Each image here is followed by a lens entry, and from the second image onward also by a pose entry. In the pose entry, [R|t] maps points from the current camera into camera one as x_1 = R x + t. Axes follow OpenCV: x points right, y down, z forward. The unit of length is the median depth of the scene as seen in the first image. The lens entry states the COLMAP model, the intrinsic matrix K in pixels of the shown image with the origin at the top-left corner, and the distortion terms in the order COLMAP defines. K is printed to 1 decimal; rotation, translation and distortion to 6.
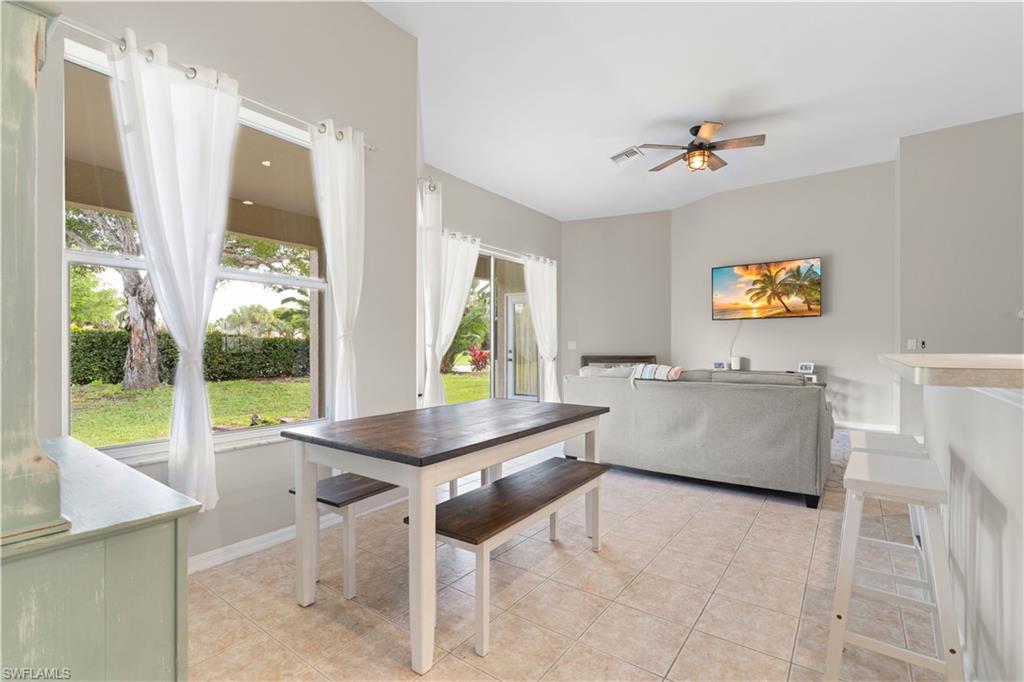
lens RADIAL K [[464.3, 0, 511.0], [0, 464.3, 346.1], [0, 0, 1]] dist [-0.008699, 0.002936]
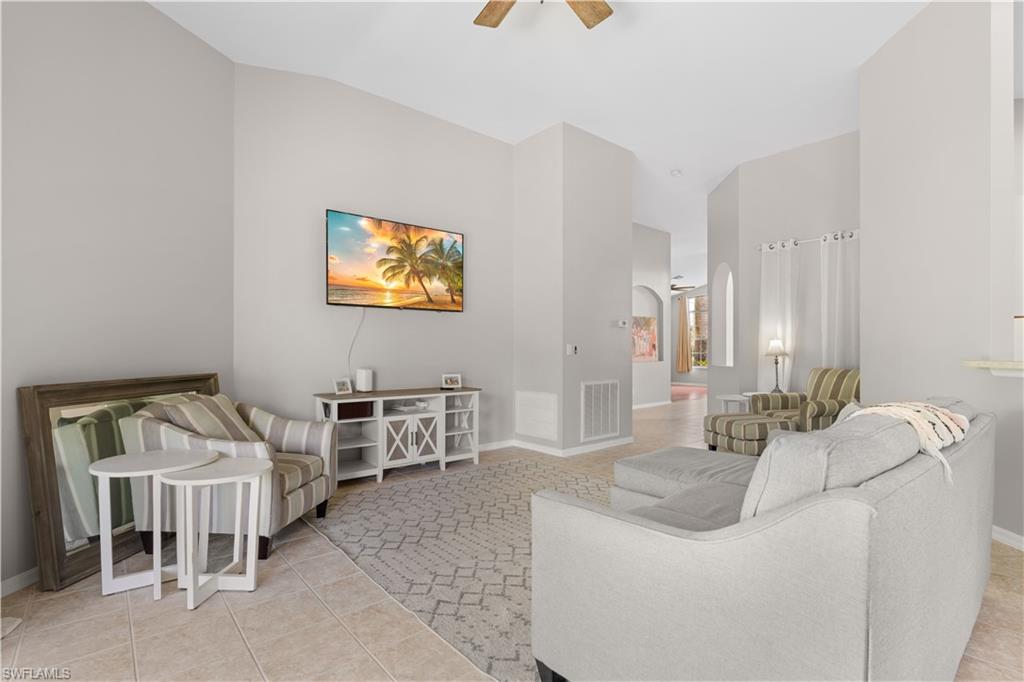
lens RADIAL K [[493.8, 0, 519.5], [0, 493.8, 344.4], [0, 0, 1]] dist [-0.011186, 0.000130]
pose [[0.210010, 0.010239, 0.977646, -0.093509], [-0.003824, 0.999946, -0.009652, -0.003023], [-0.977692, -0.001712, 0.210038, 0.725379]]
